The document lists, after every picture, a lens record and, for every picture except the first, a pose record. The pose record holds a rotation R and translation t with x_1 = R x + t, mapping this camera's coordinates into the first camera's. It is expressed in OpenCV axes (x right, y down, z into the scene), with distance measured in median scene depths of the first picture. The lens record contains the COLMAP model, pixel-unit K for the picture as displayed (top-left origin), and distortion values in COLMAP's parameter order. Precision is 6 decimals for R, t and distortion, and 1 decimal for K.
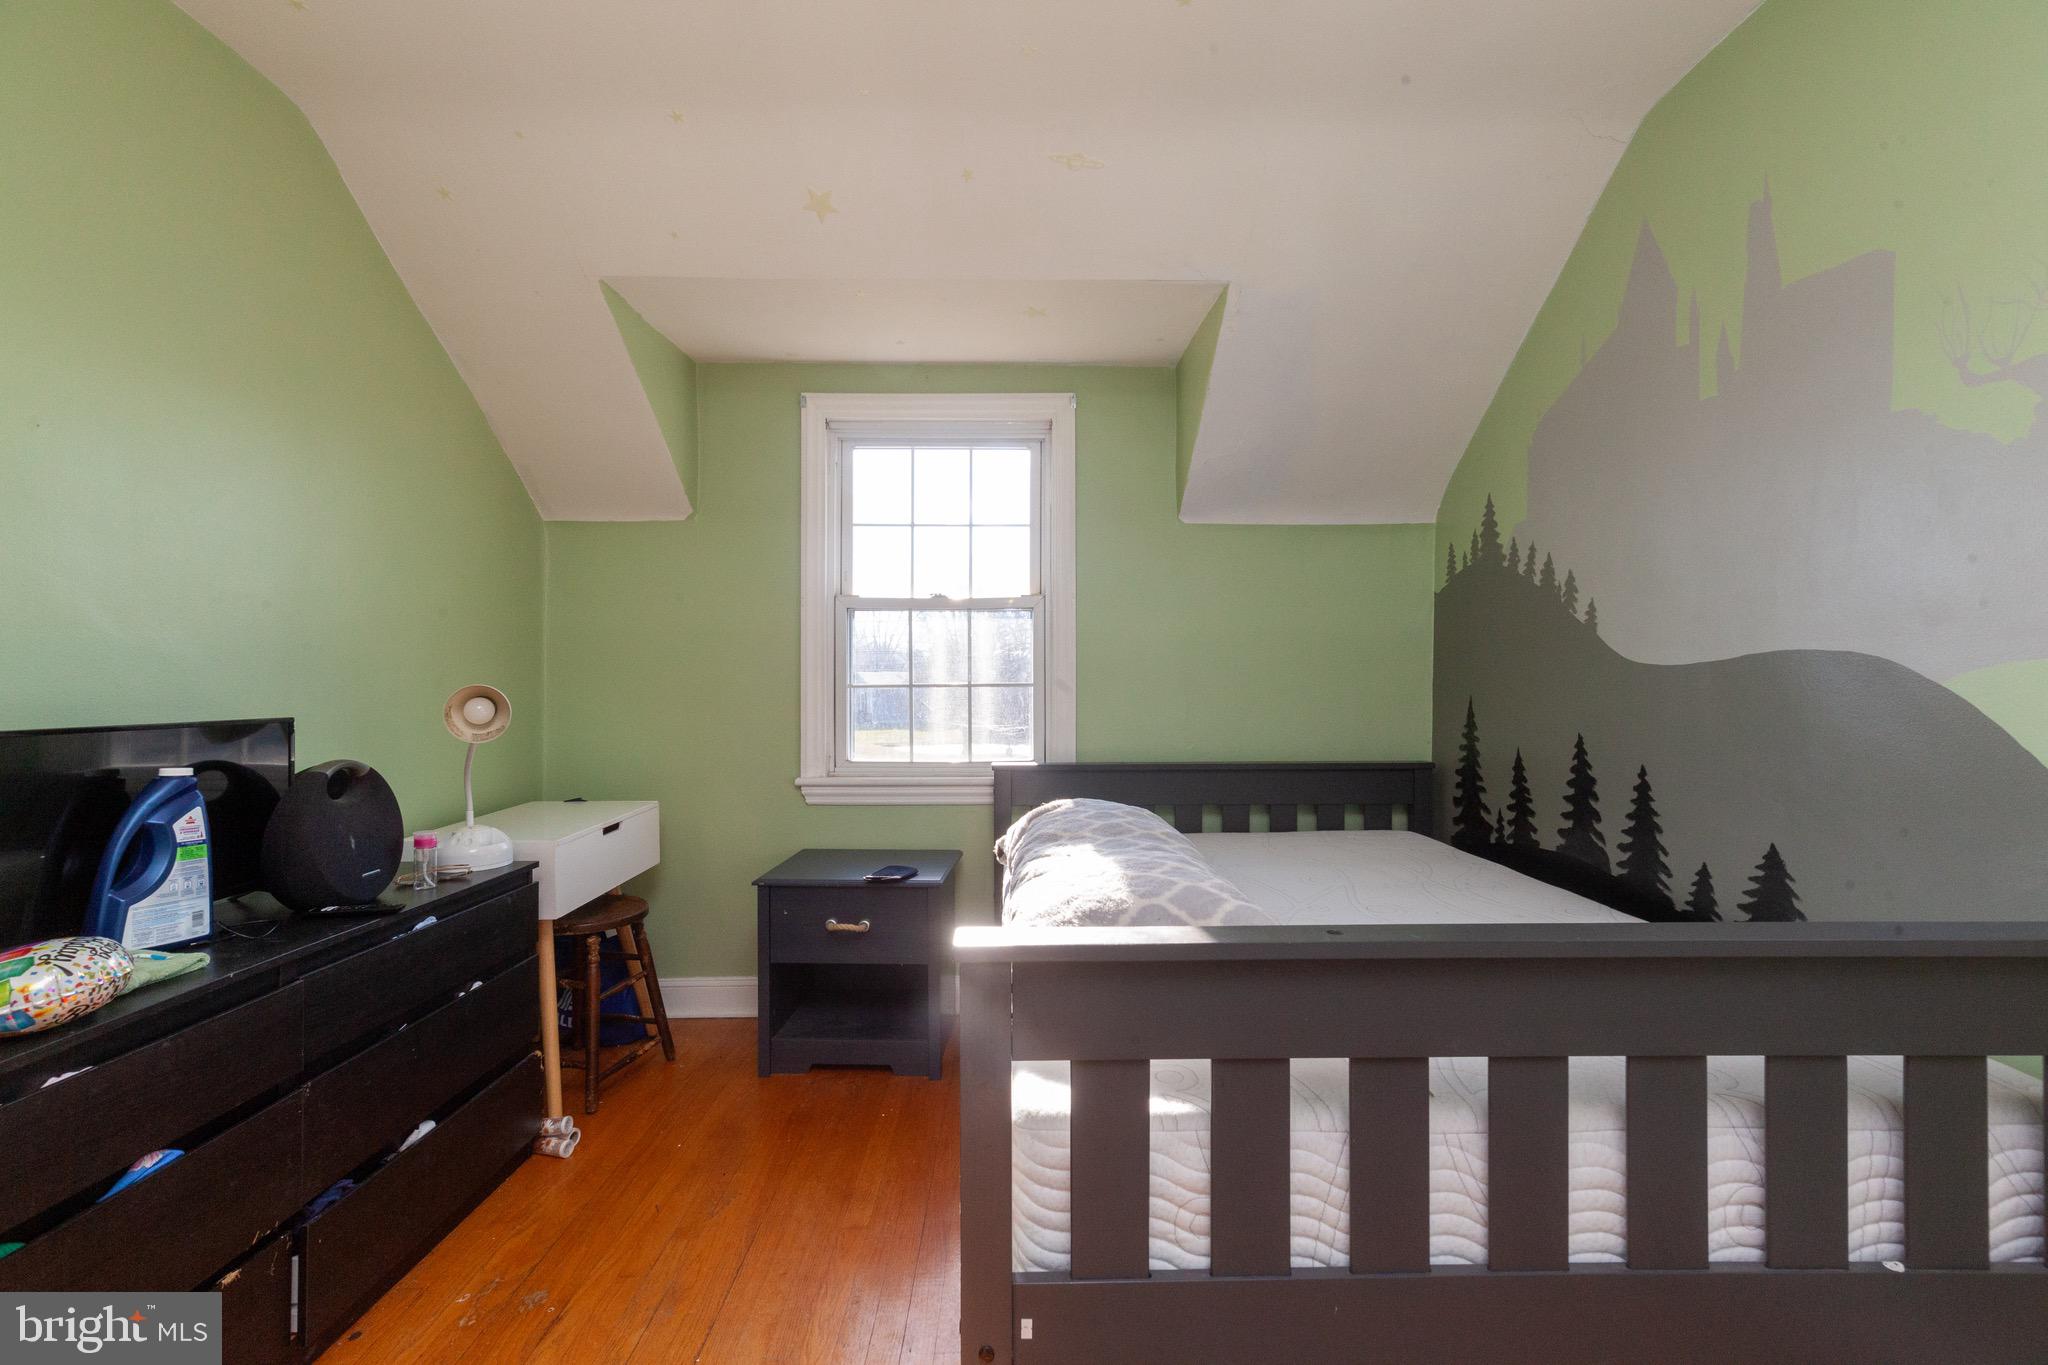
lens RADIAL K [[876.7, 0, 1026.0], [0, 876.7, 679.7], [0, 0, 1]] dist [0.006503, 0.000696]
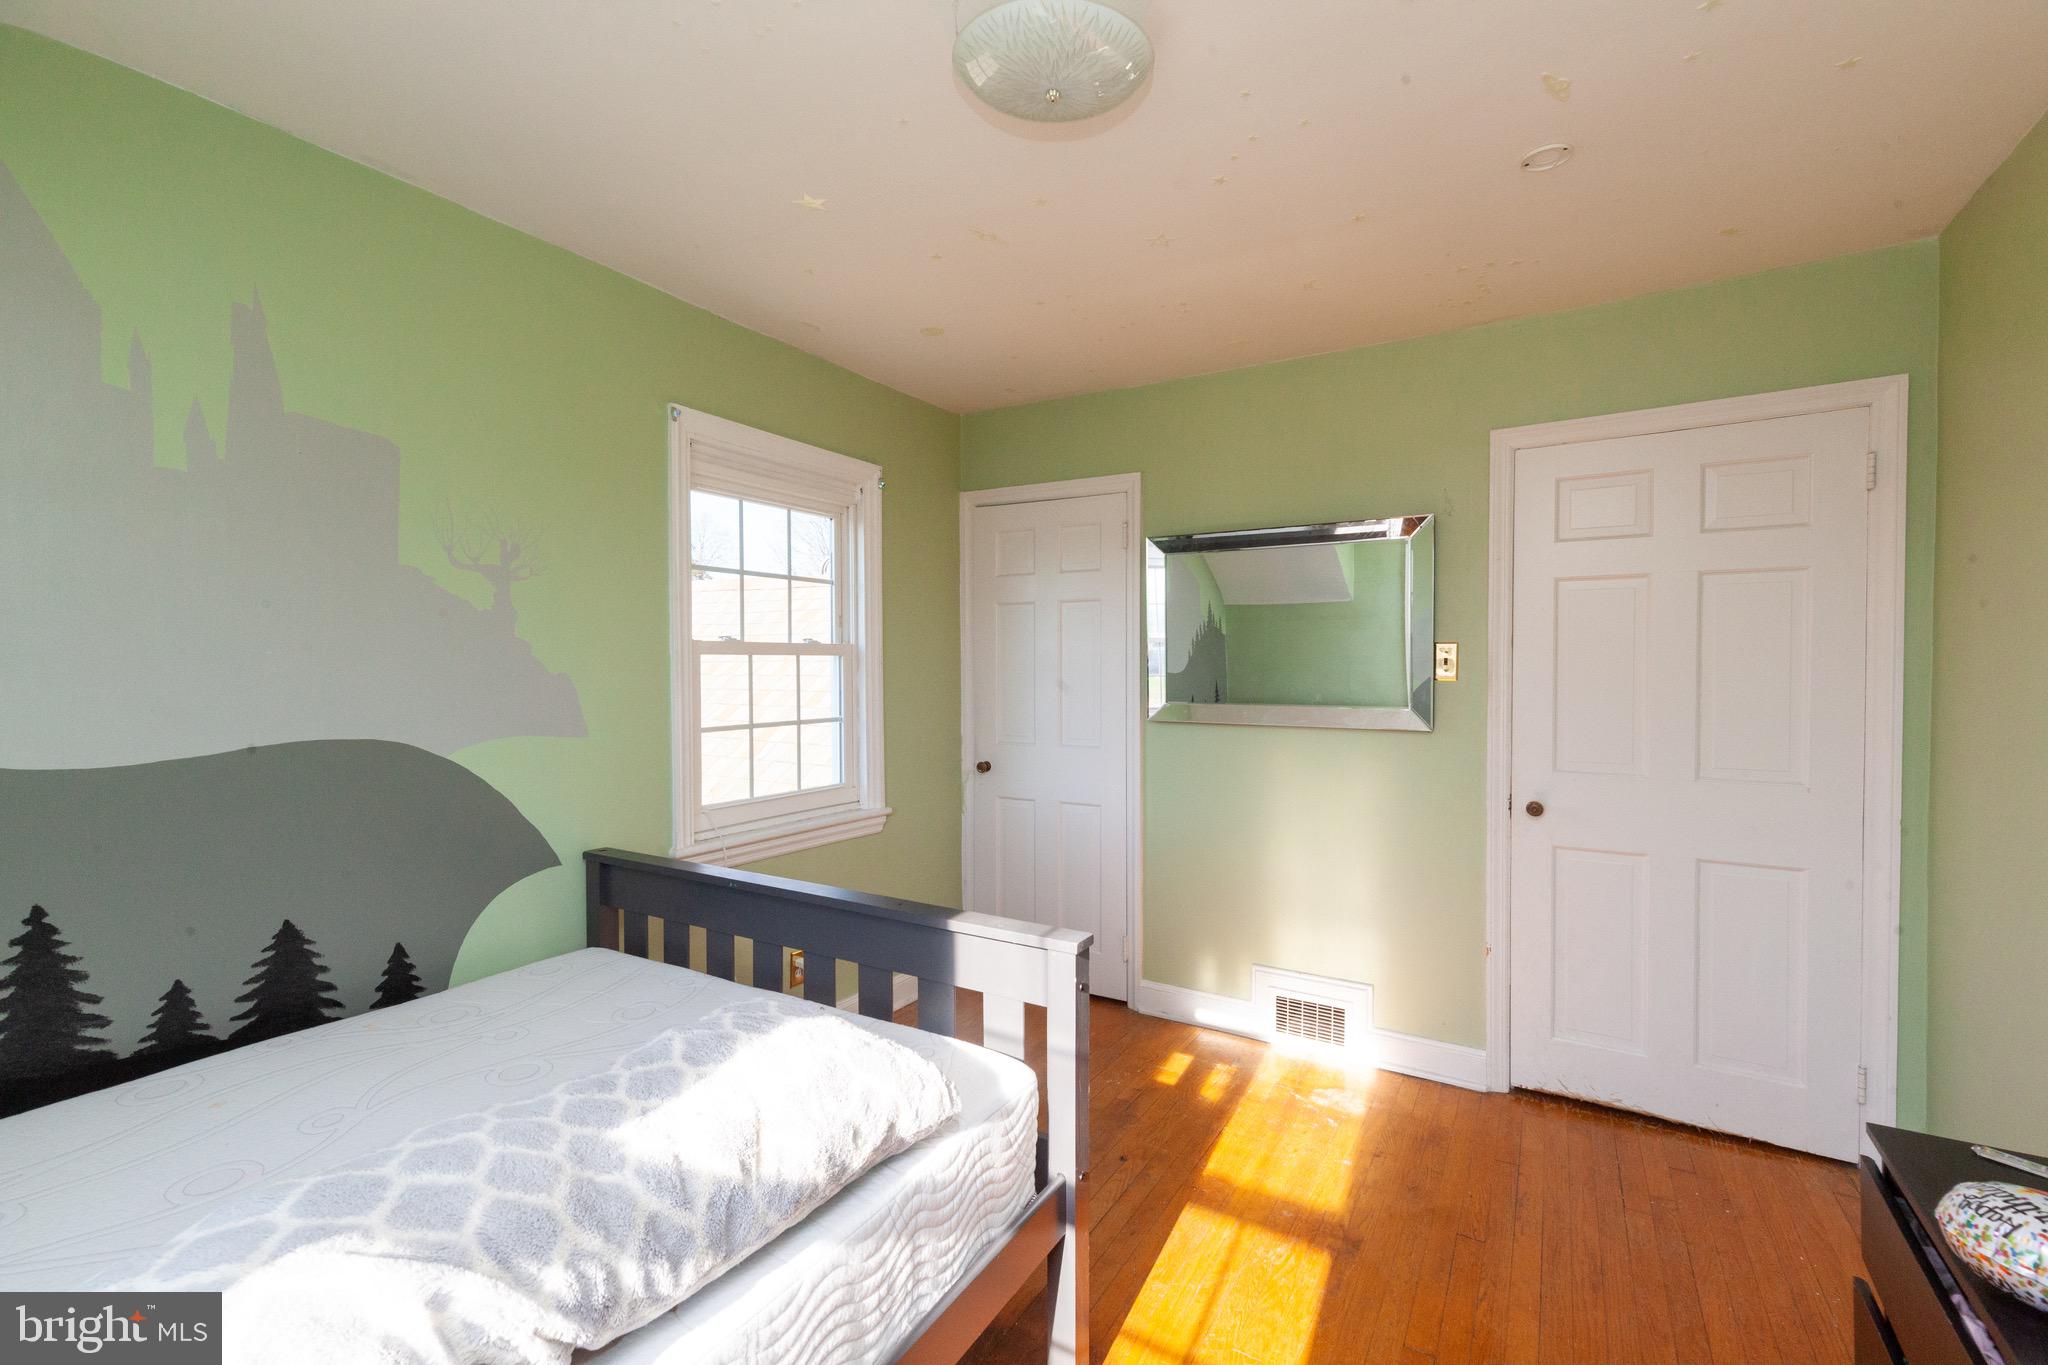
lens RADIAL K [[880.2, 0, 1022.0], [0, 880.2, 676.8], [0, 0, 1]] dist [0.007141, 0.000649]
pose [[-0.850524, -0.004846, 0.525914, -0.316811], [0.006448, 0.999786, 0.019639, -0.082601], [-0.525897, 0.020095, -0.850311, 0.926970]]
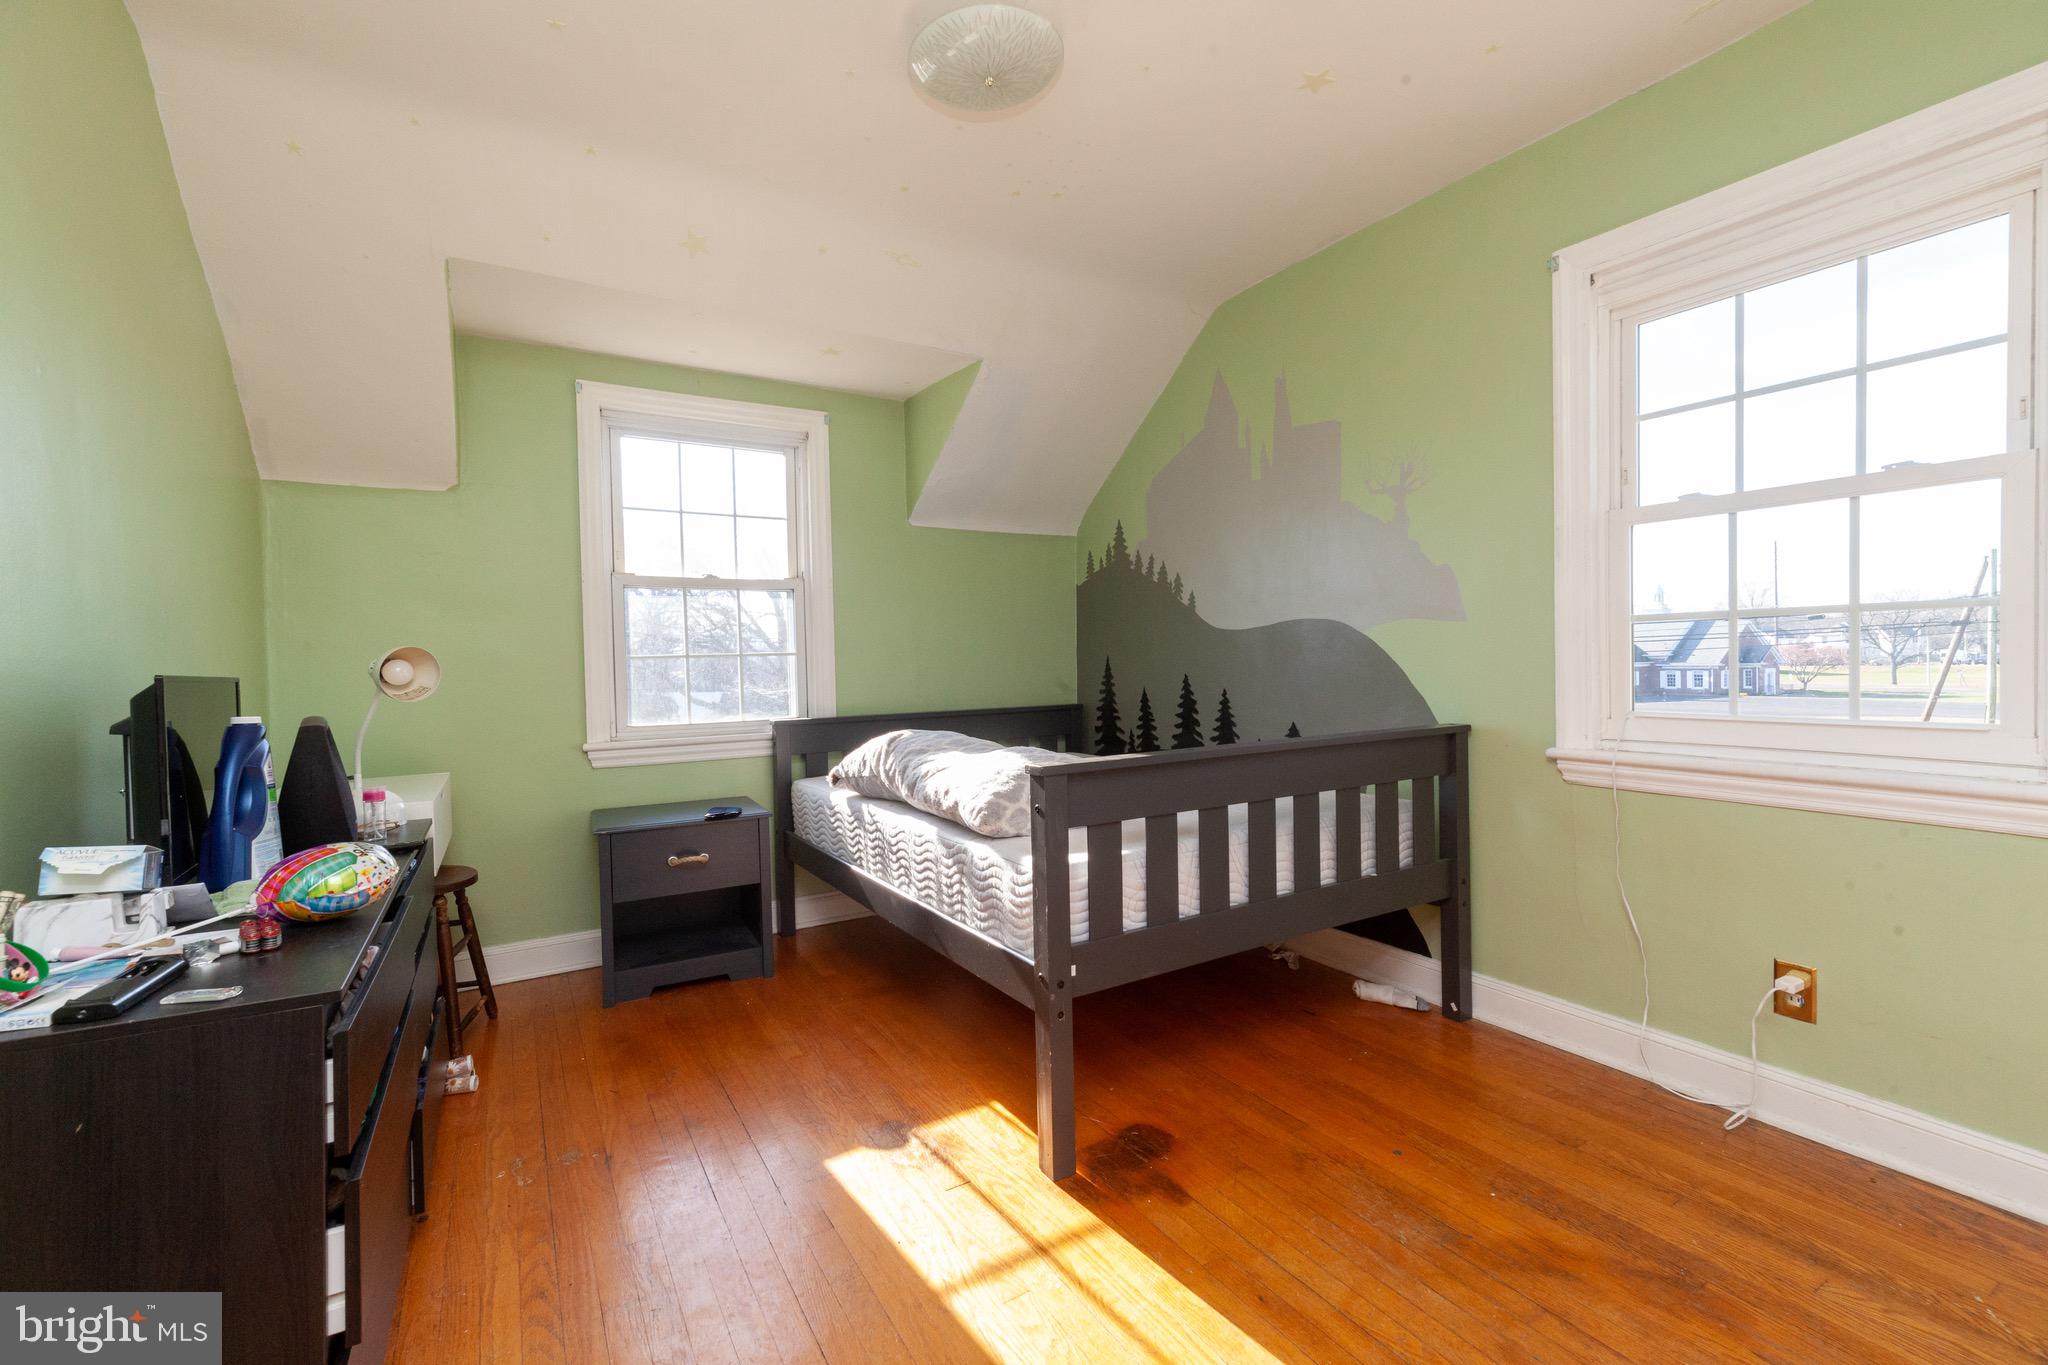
lens RADIAL K [[880.2, 0, 1022.0], [0, 880.2, 676.8], [0, 0, 1]] dist [0.007141, 0.000649]
pose [[0.861286, -0.025977, 0.507455, -0.390044], [0.022741, 0.999662, 0.012576, 0.033495], [-0.507611, 0.000709, 0.861586, -0.211495]]
